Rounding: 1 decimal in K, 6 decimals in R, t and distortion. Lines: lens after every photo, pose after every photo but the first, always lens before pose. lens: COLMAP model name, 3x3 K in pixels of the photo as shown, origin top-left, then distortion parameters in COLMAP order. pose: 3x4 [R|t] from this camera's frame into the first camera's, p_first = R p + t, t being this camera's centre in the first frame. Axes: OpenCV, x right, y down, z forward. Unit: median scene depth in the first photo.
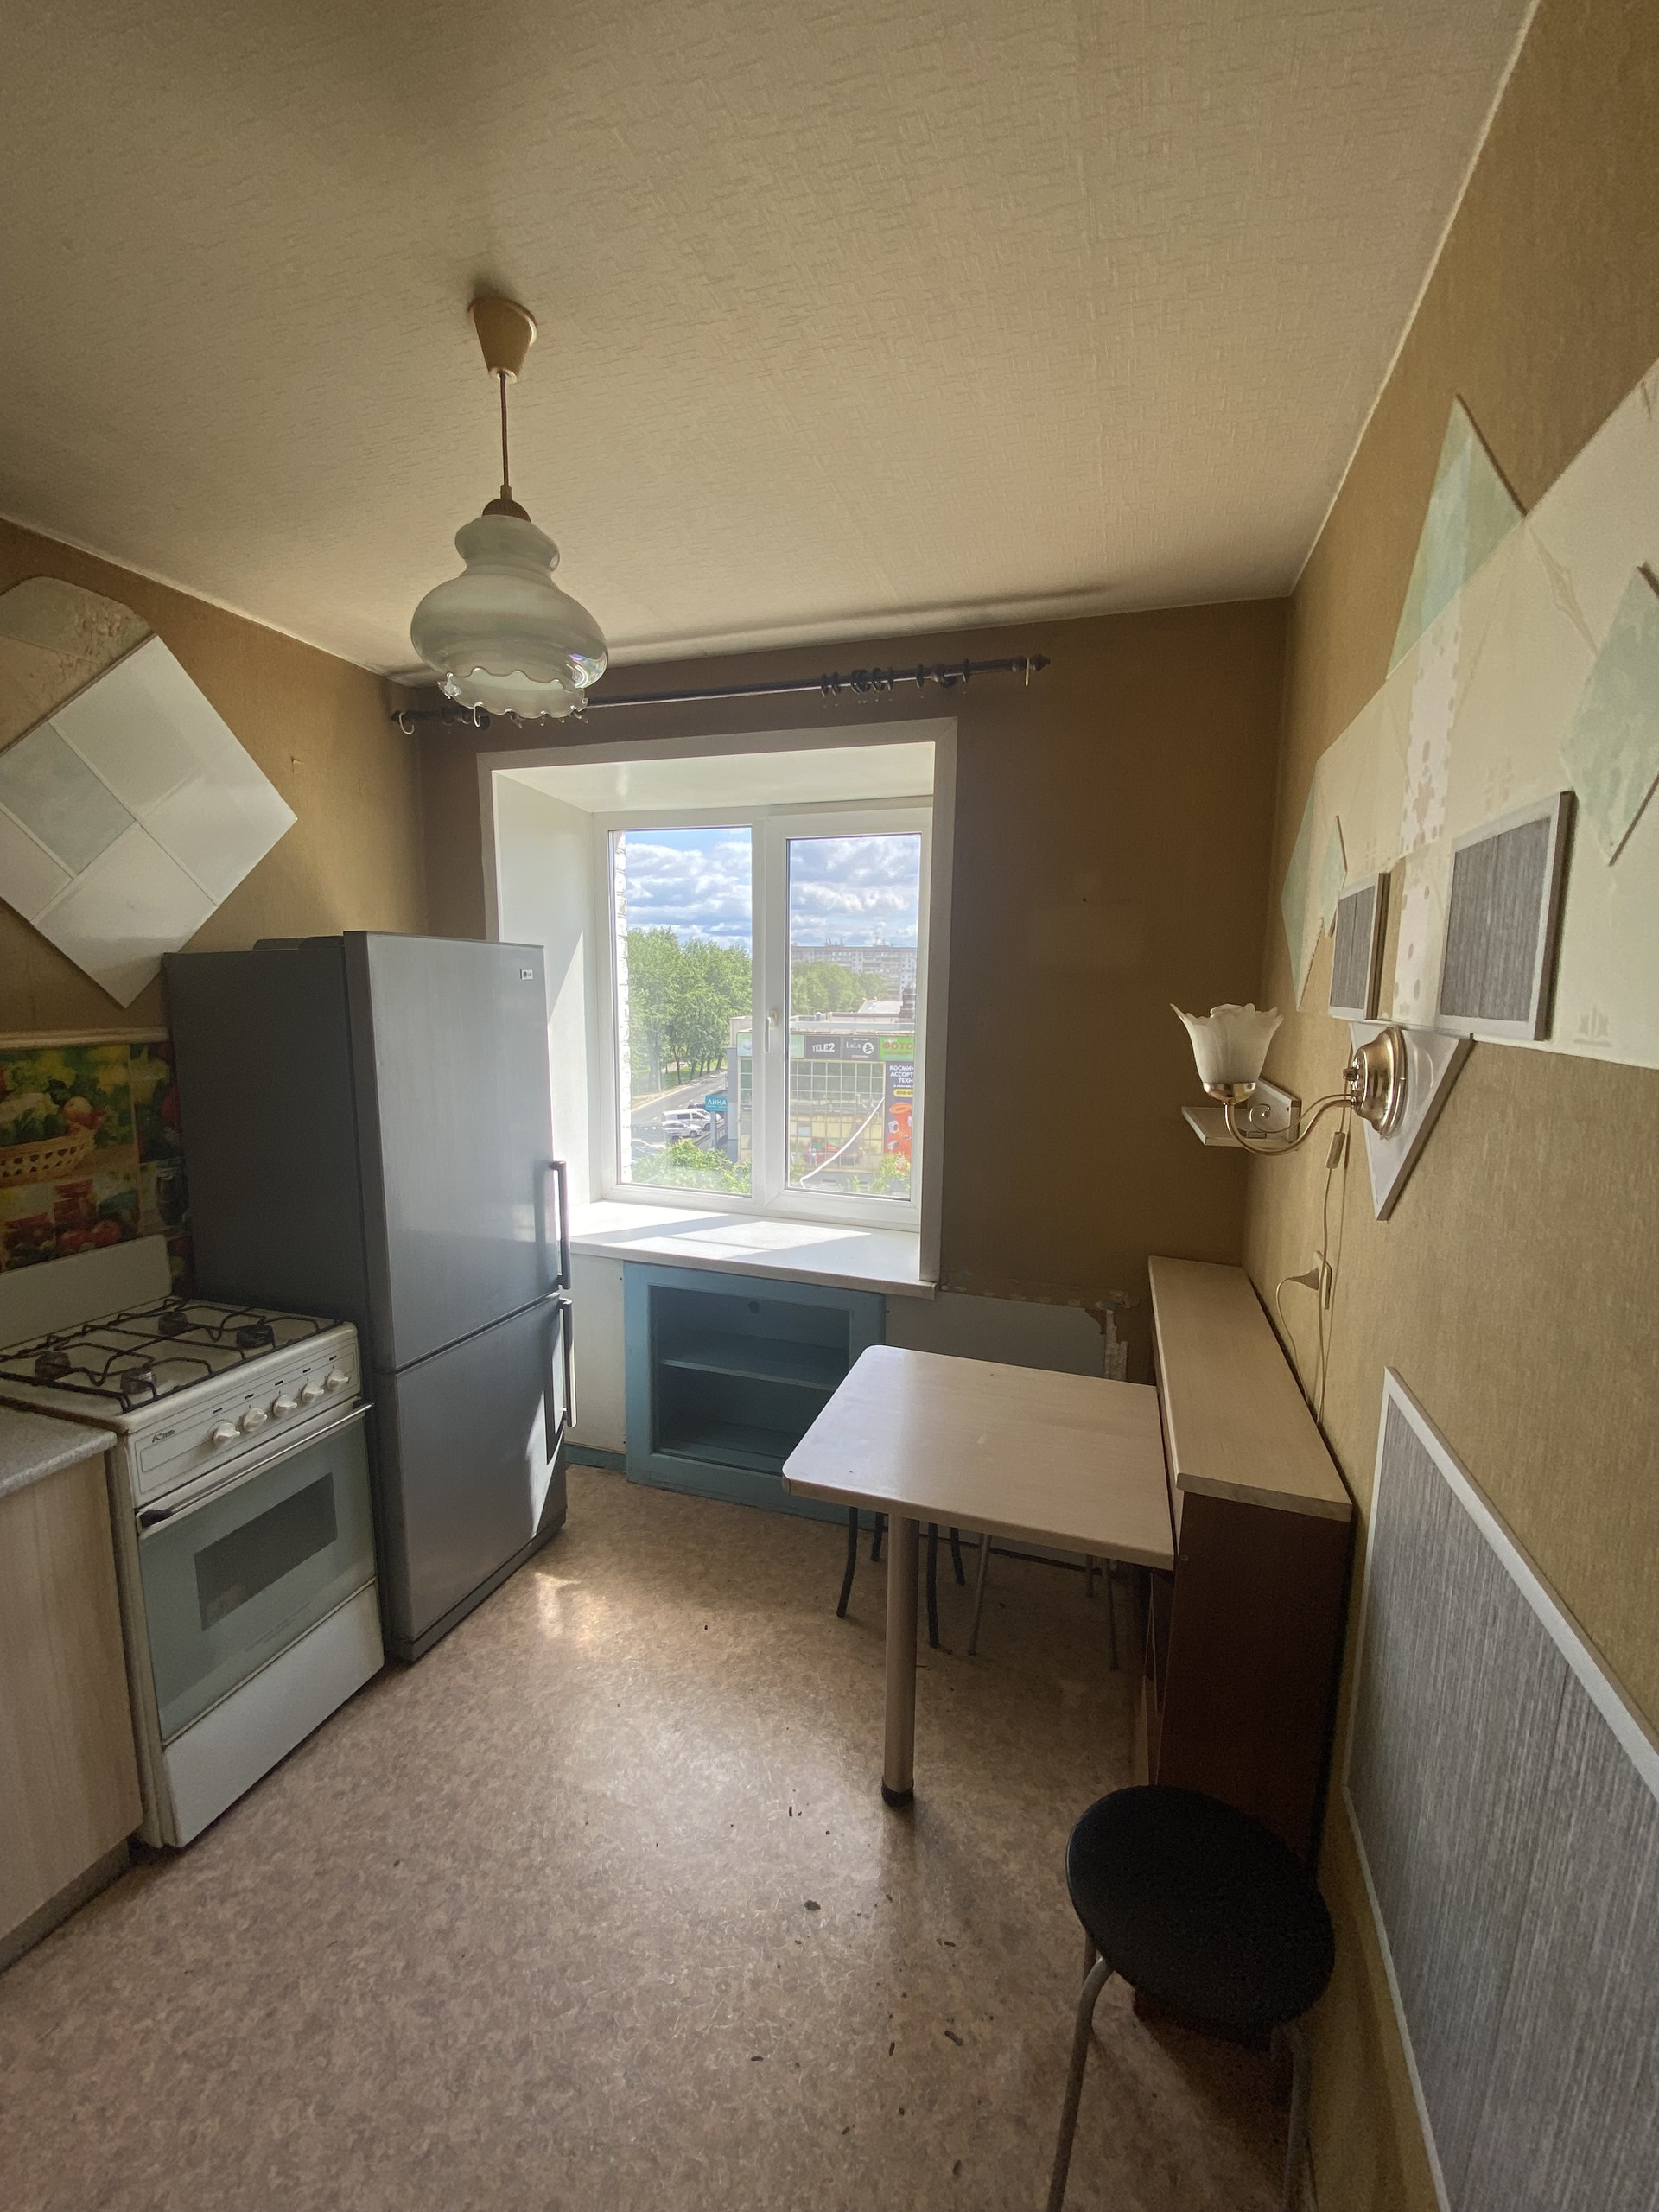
lens RADIAL K [[898.8, 0, 827.4], [0, 898.8, 1102.1], [0, 0, 1]] dist [0.029337, -0.026322]
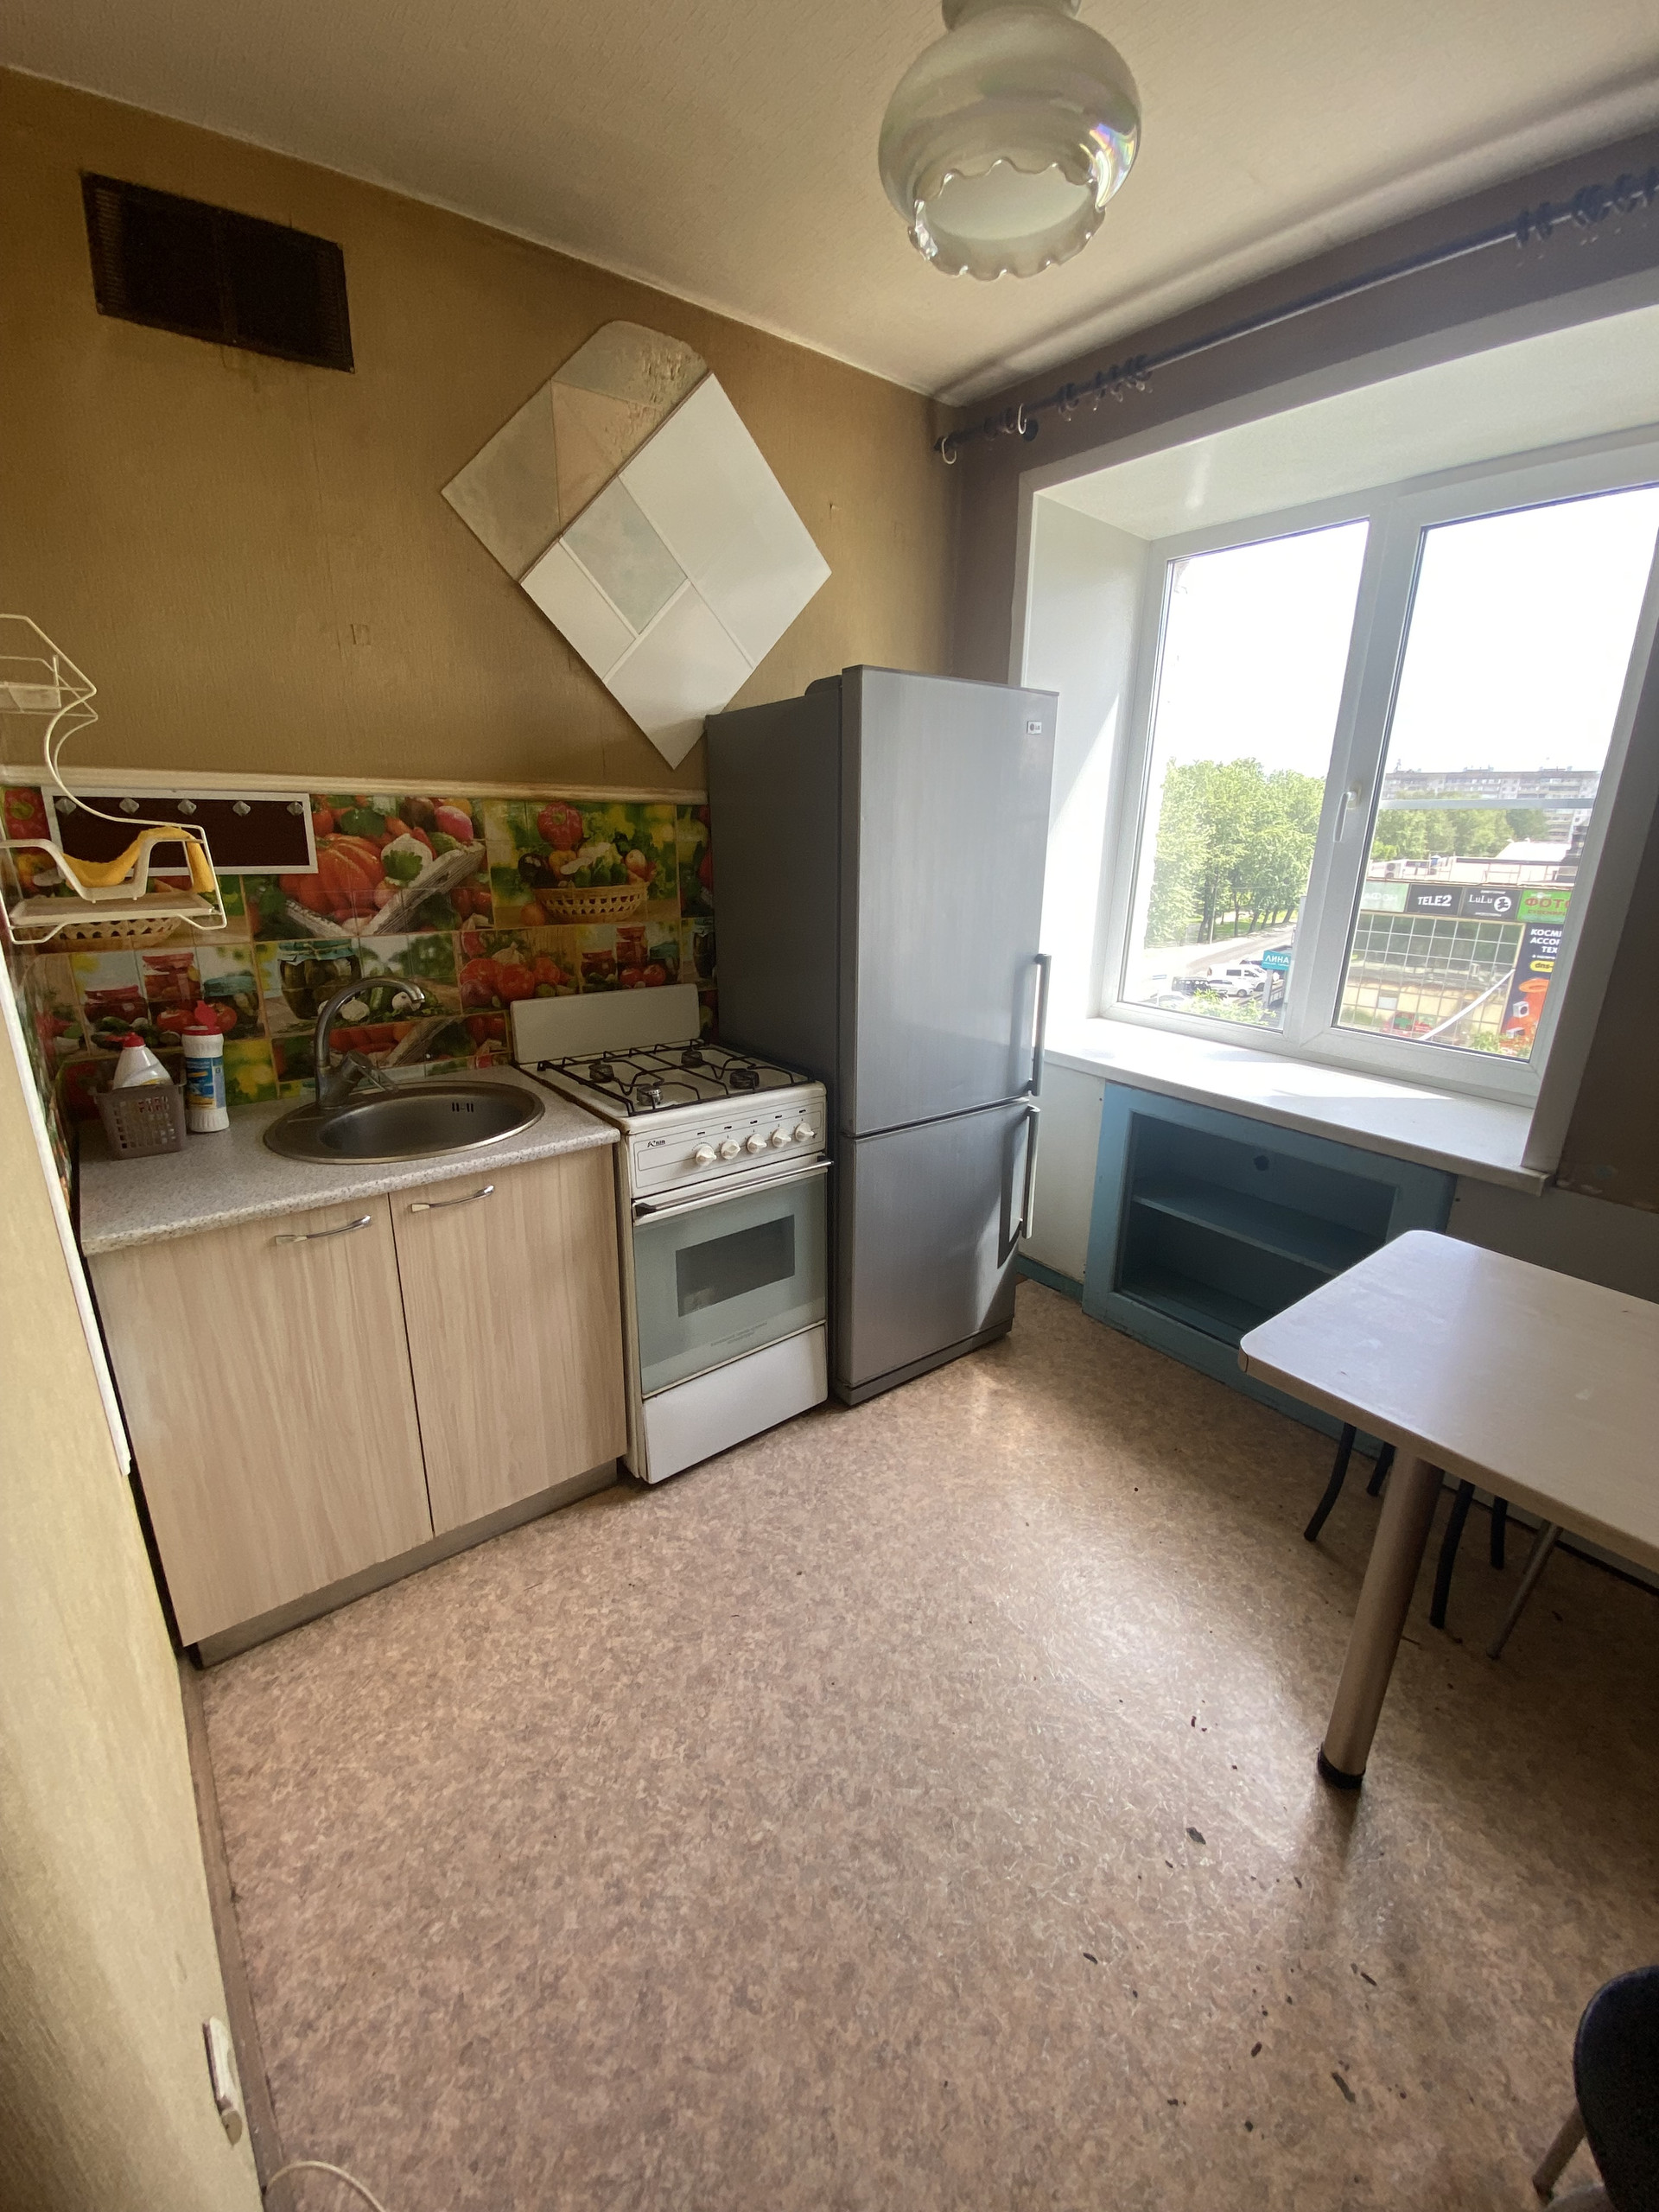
lens RADIAL K [[898.8, 0, 827.4], [0, 898.8, 1102.1], [0, 0, 1]] dist [0.029337, -0.026322]
pose [[0.832876, 0.165000, -0.528292, 0.021666], [-0.074612, 0.979287, 0.188230, 0.070304], [0.548408, -0.117355, 0.827935, 0.150584]]
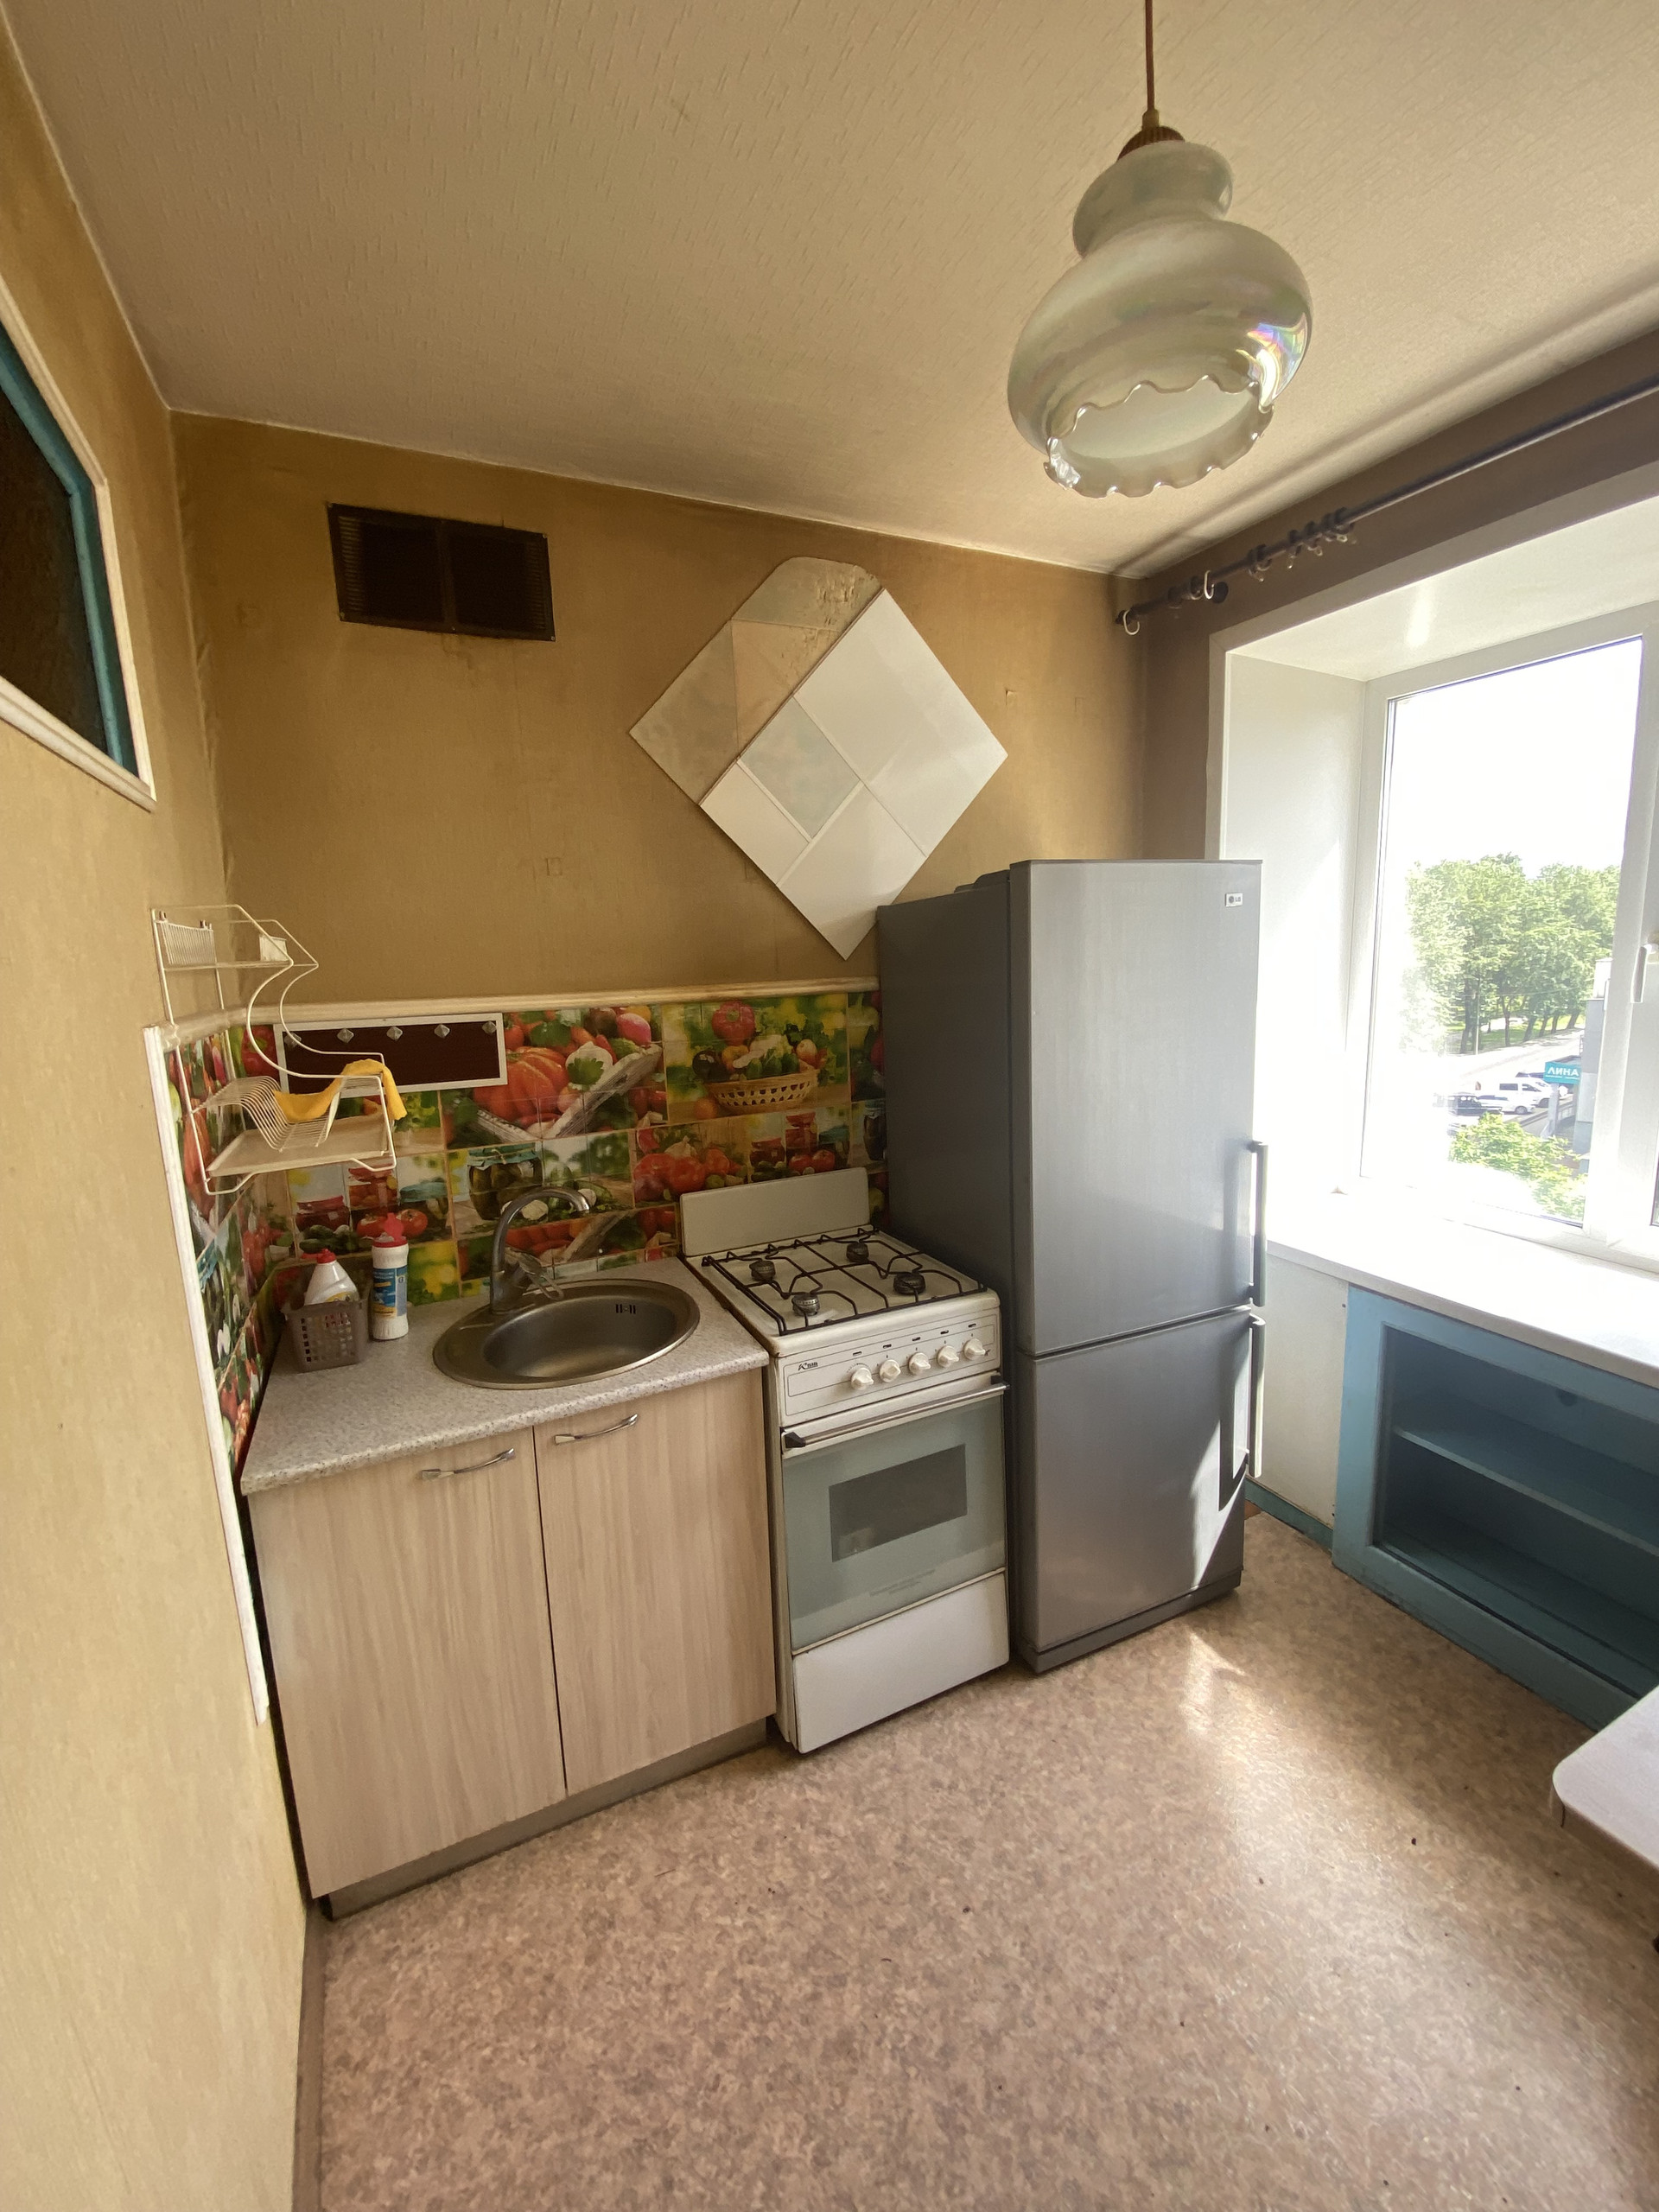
lens RADIAL K [[889.4, 0, 824.2], [0, 889.4, 1103.3], [0, 0, 1]] dist [0.044449, -0.036273]
pose [[0.687613, 0.087752, -0.720755, -0.002219], [-0.048049, 0.995993, 0.075423, -0.010466], [0.724486, -0.017230, 0.689074, 0.235872]]
